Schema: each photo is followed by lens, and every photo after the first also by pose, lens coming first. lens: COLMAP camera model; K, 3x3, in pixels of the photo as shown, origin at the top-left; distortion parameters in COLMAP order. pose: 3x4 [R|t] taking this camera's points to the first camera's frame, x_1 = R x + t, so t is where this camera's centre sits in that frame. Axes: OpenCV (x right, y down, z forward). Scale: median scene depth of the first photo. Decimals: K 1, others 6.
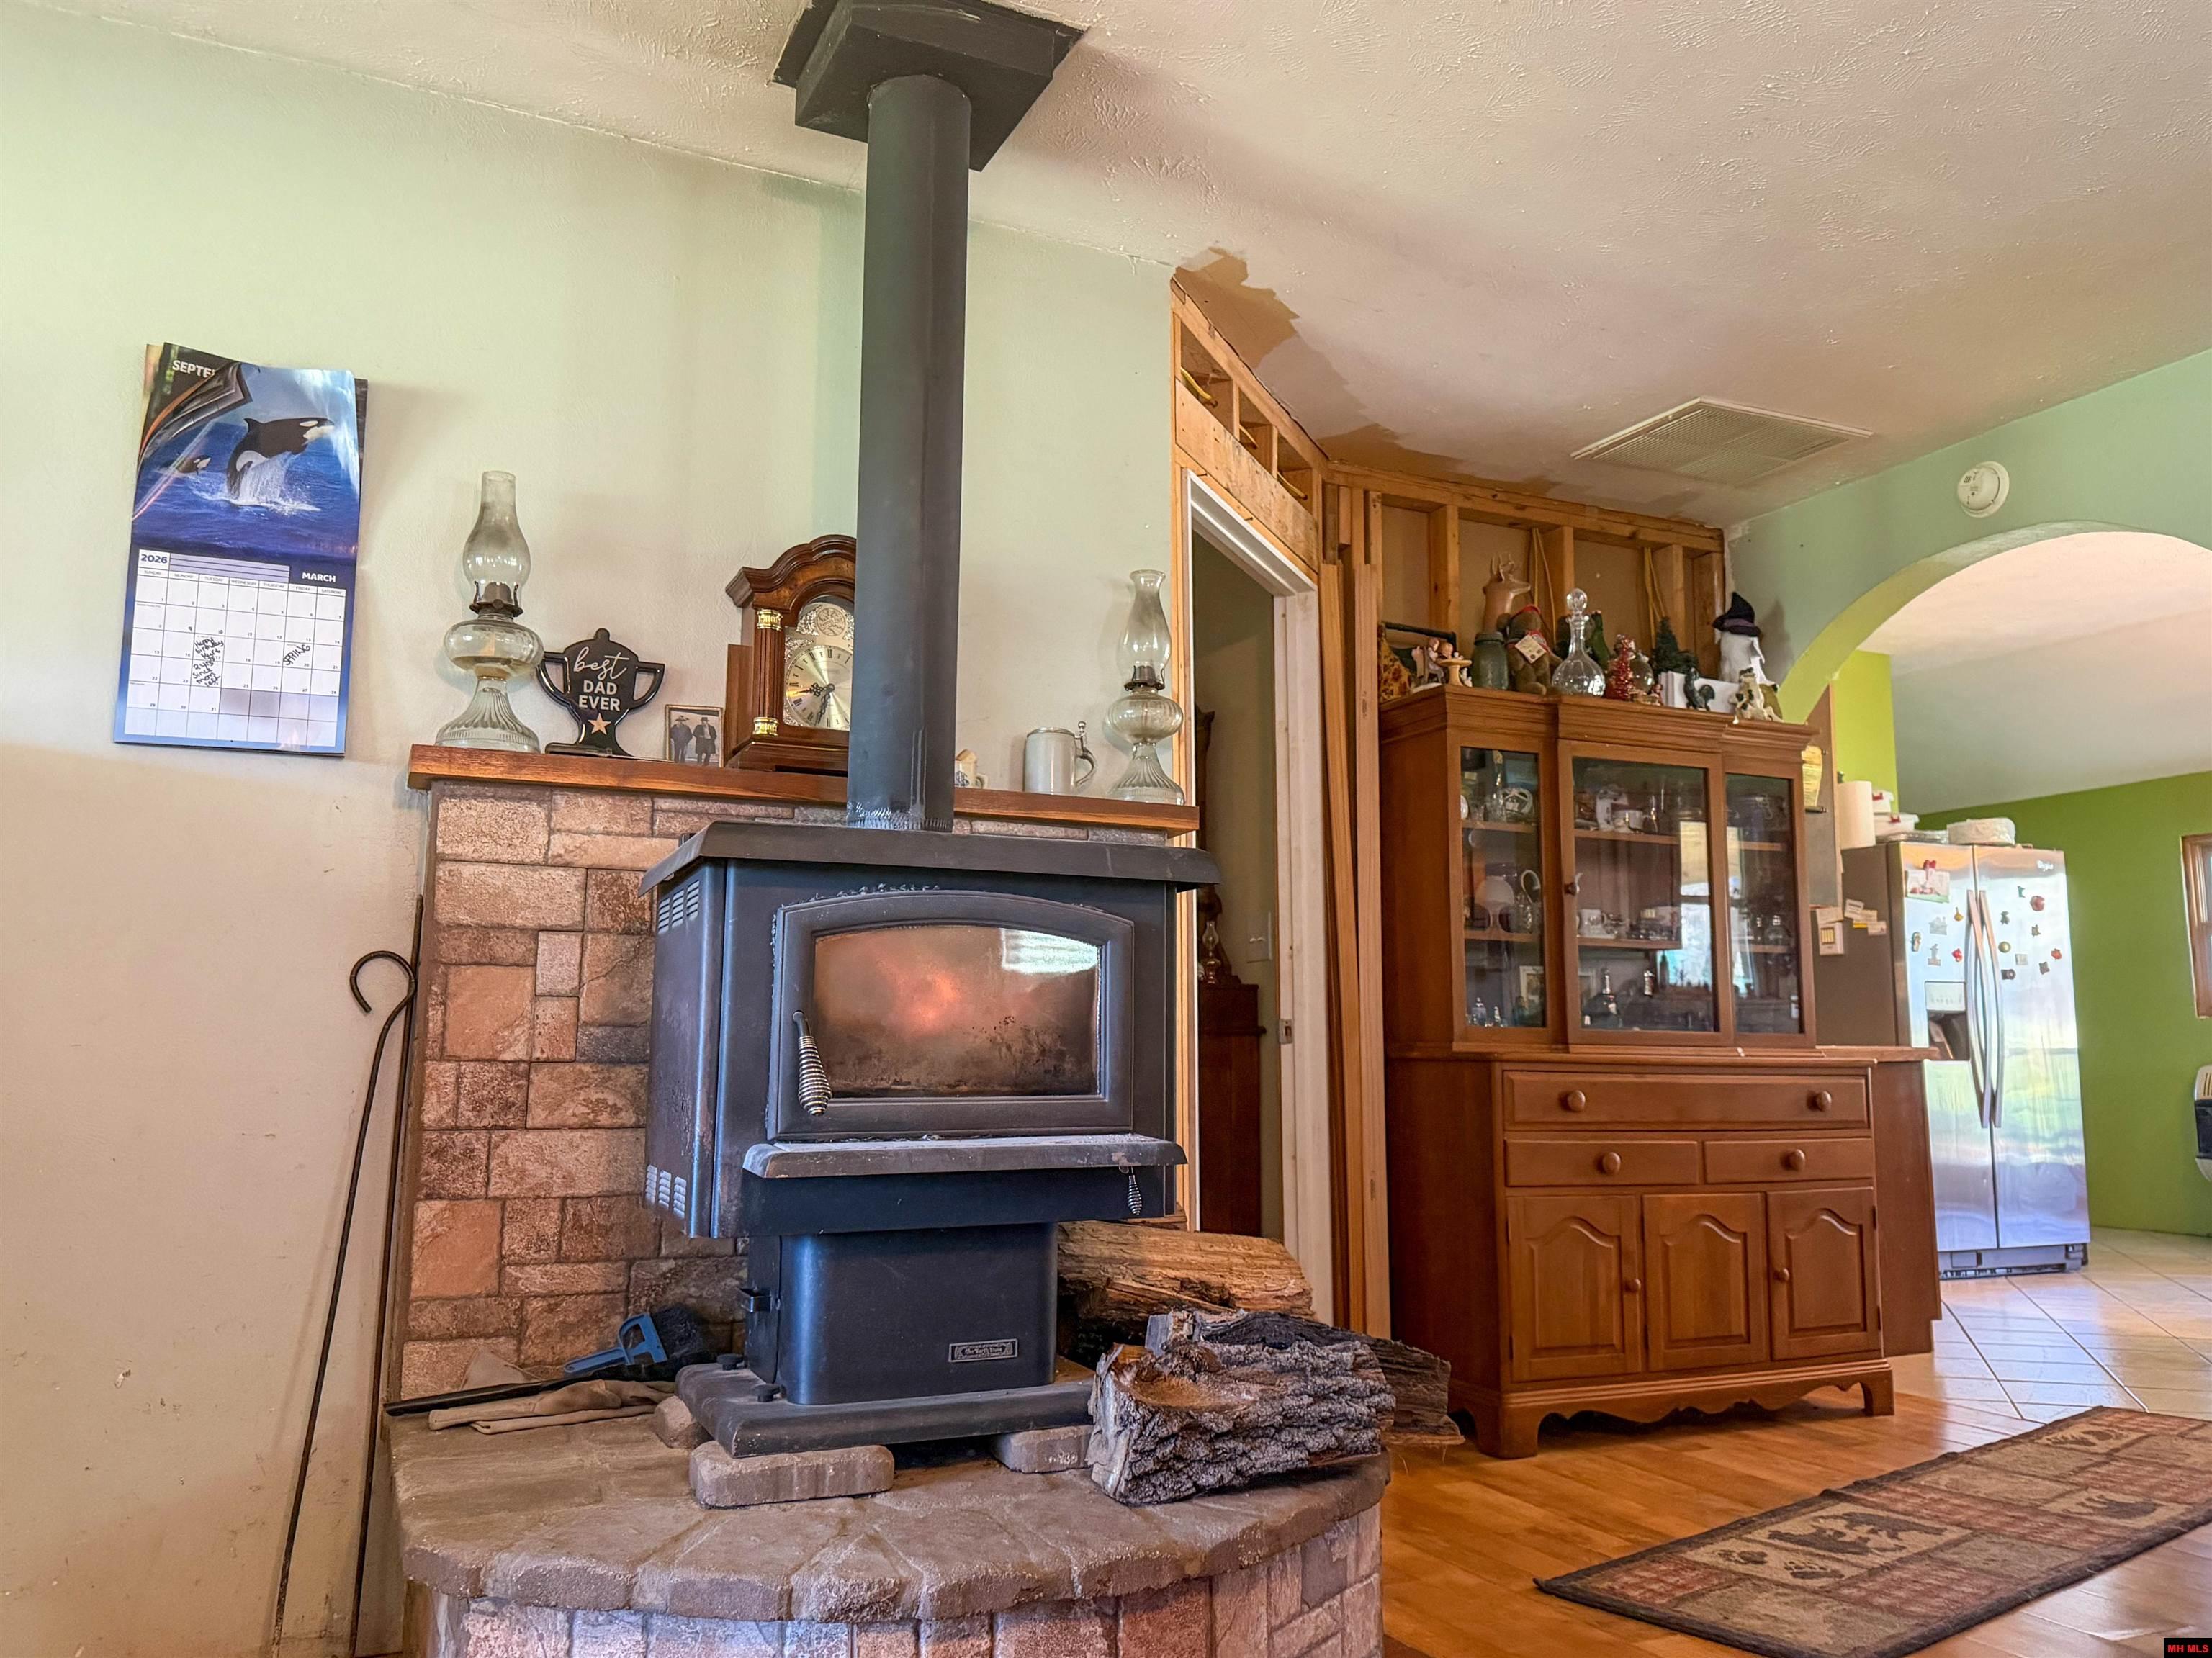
lens RADIAL K [[1647.9, 0, 1160.7], [0, 1647.9, 822.8], [0, 0, 1]] dist [0.043597, -0.003670]
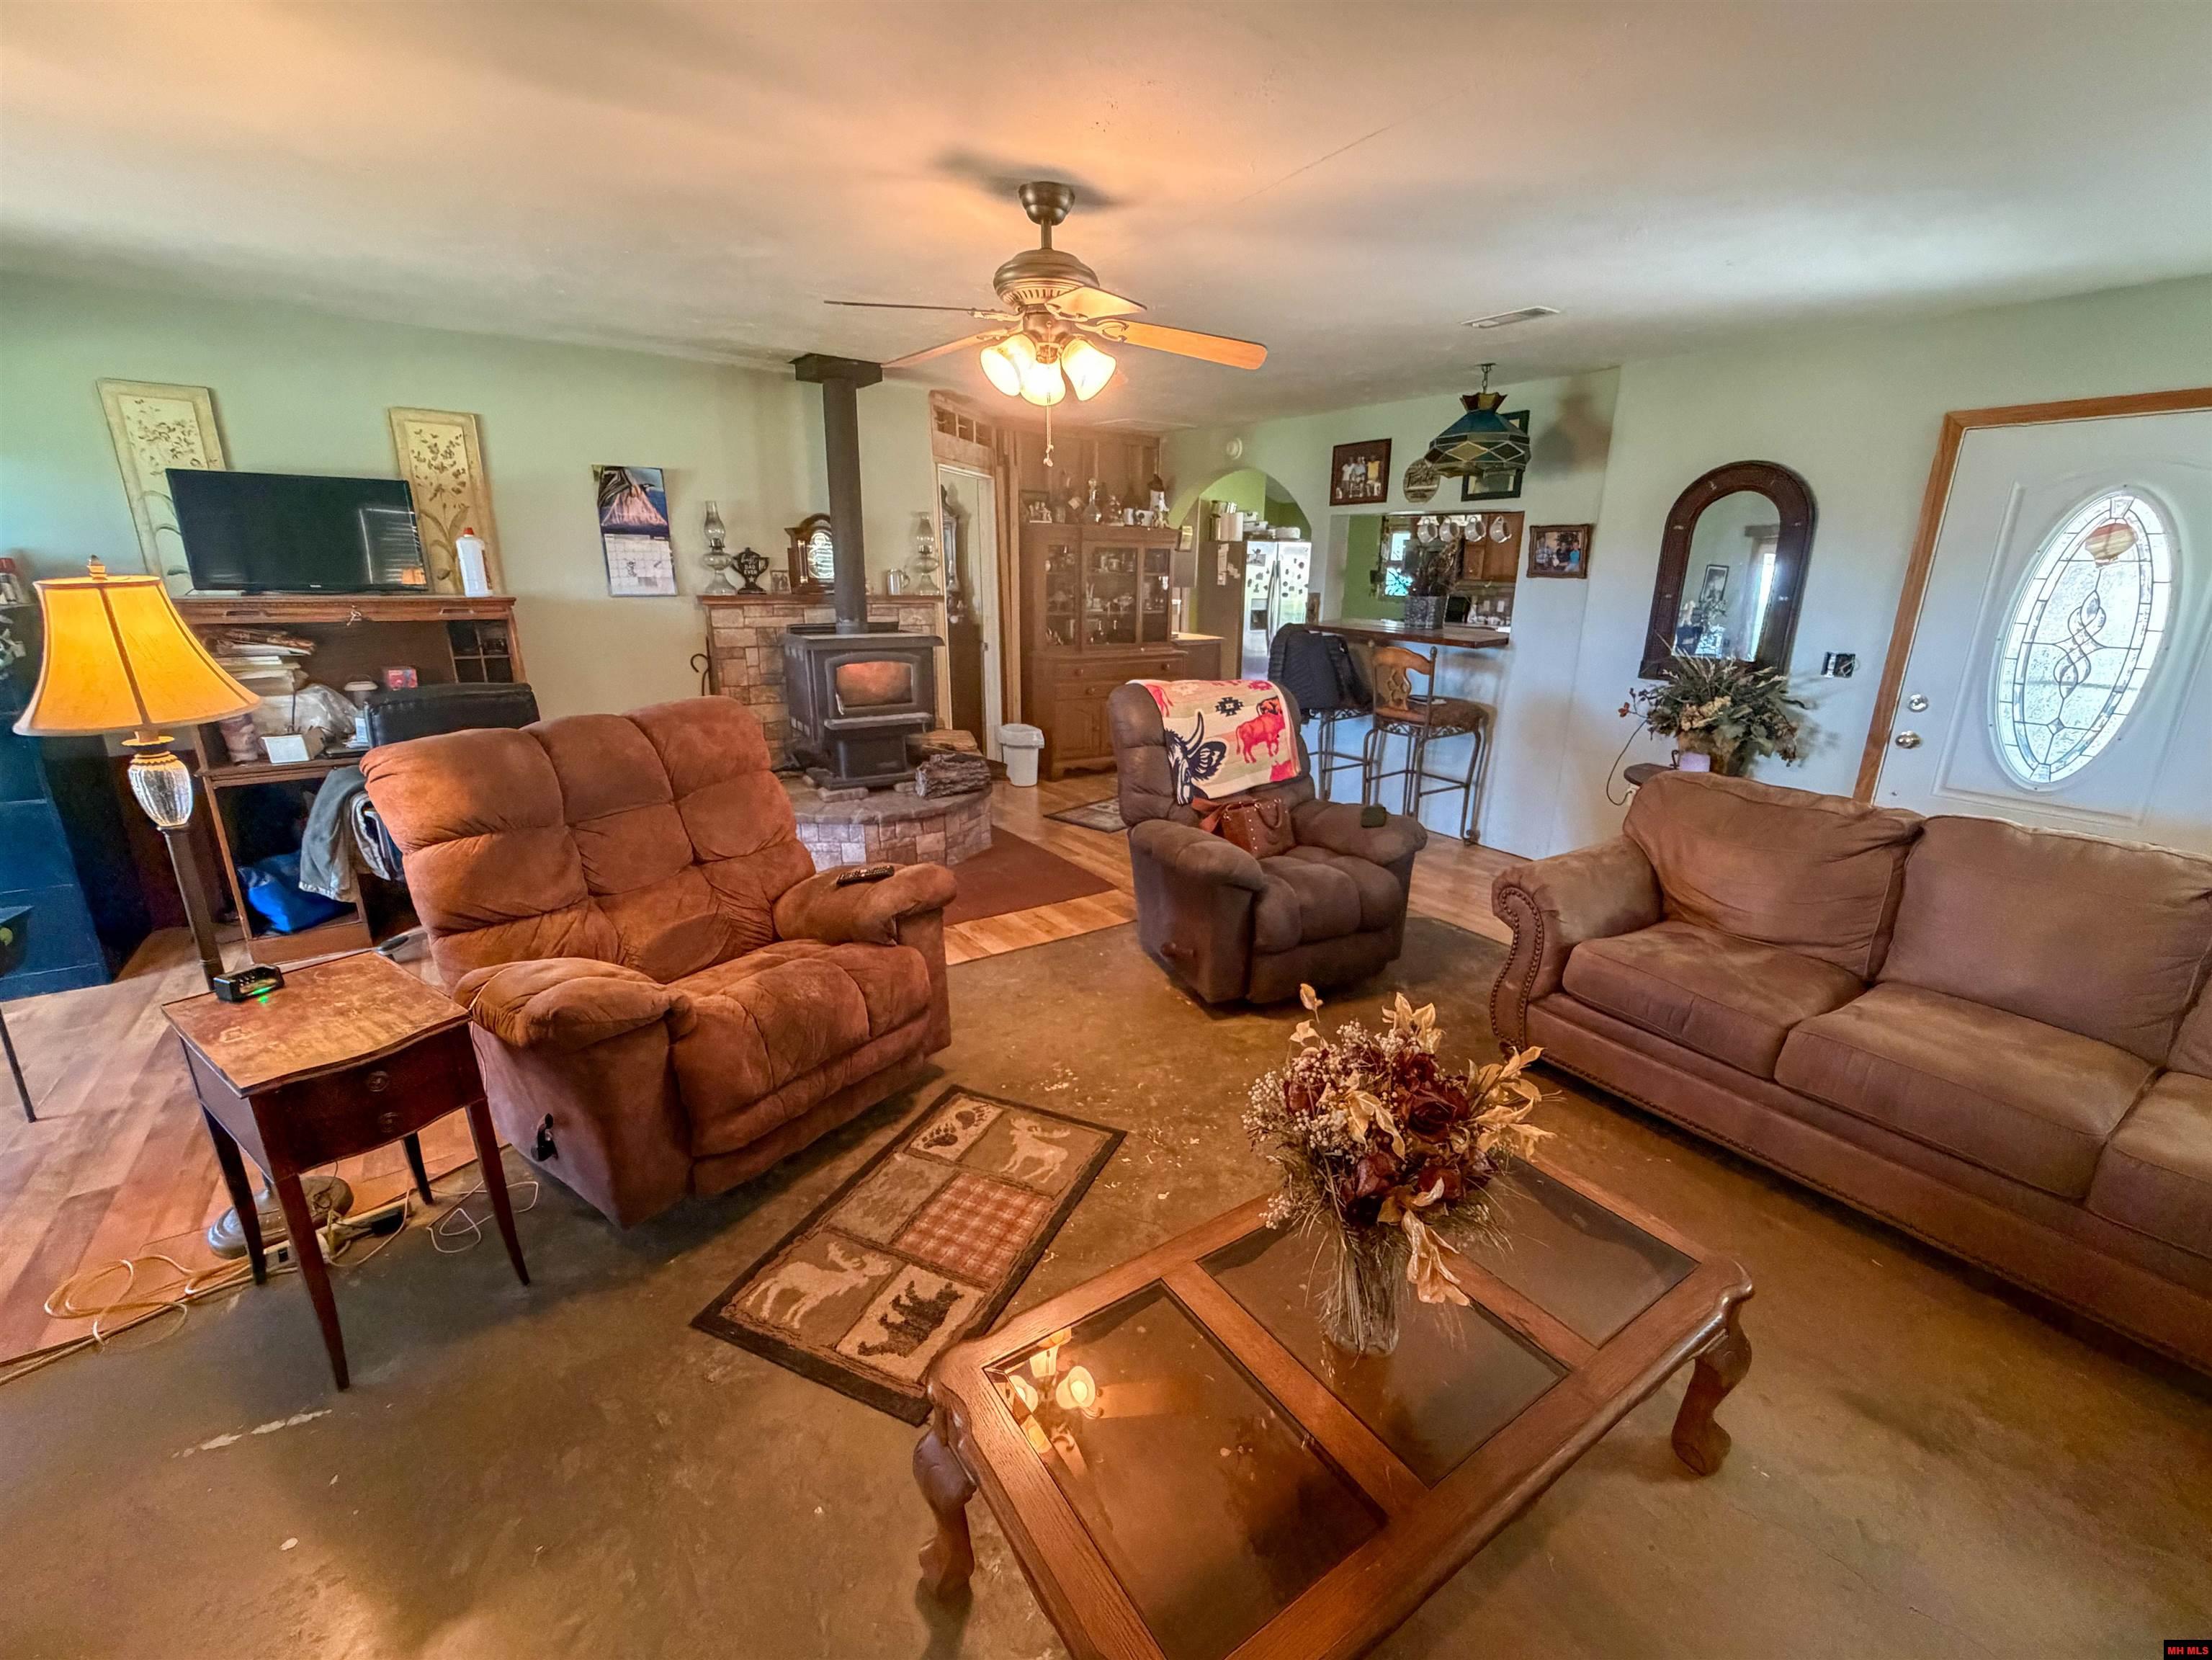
lens RADIAL K [[905.3, 0, 1106.0], [0, 905.3, 830.0], [0, 0, 1]] dist [0.000094, -0.000018]
pose [[0.991210, -0.032916, 0.128140, 0.107411], [-0.023958, 0.907884, 0.418537, -0.388026], [-0.130113, -0.417928, 0.899115, -0.916070]]
